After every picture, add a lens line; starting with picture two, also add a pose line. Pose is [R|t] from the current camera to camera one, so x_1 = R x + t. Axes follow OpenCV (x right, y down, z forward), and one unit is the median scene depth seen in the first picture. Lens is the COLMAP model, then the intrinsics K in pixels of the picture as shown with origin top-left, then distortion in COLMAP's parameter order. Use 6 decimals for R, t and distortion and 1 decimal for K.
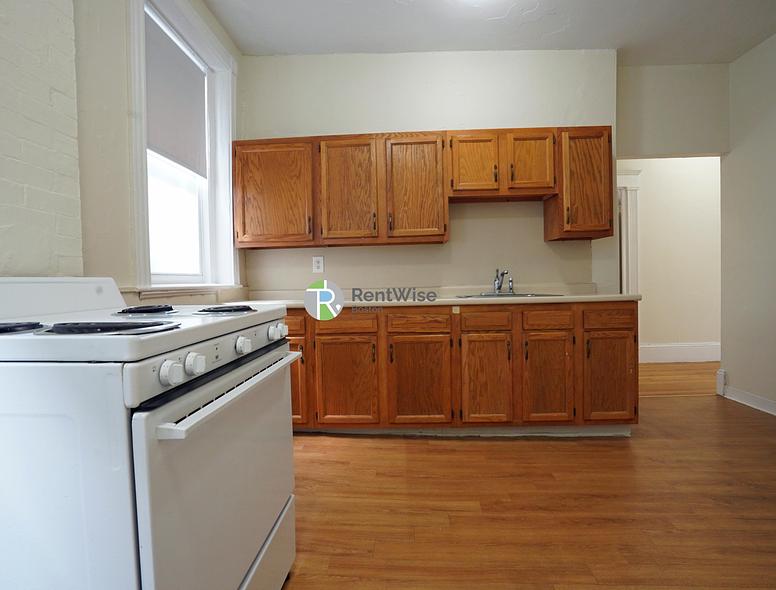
lens RADIAL K [[418.5, 0, 388.0], [0, 418.5, 295.0], [0, 0, 1]] dist [-0.002269, -0.000209]
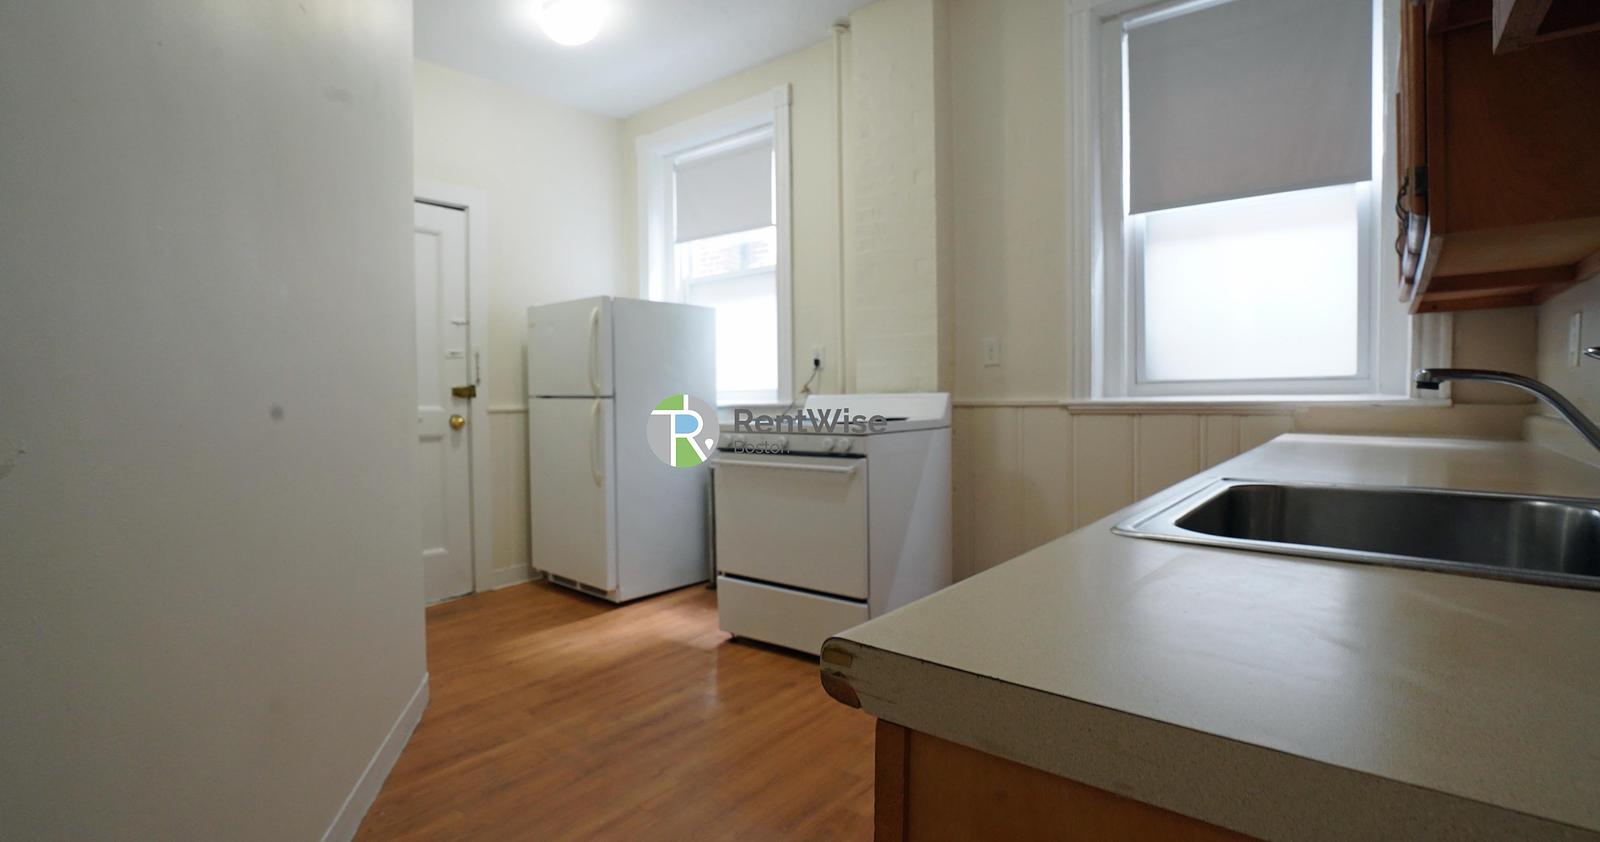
lens RADIAL K [[779.4, 0, 800.0], [0, 779.4, 421.0], [0, 0, 1]] dist [-0.002748, -0.000033]
pose [[-0.595530, 0.064223, -0.800762, 1.091105], [0.000199, 0.996811, 0.079798, -0.108696], [0.803333, 0.047363, -0.593643, 1.565060]]
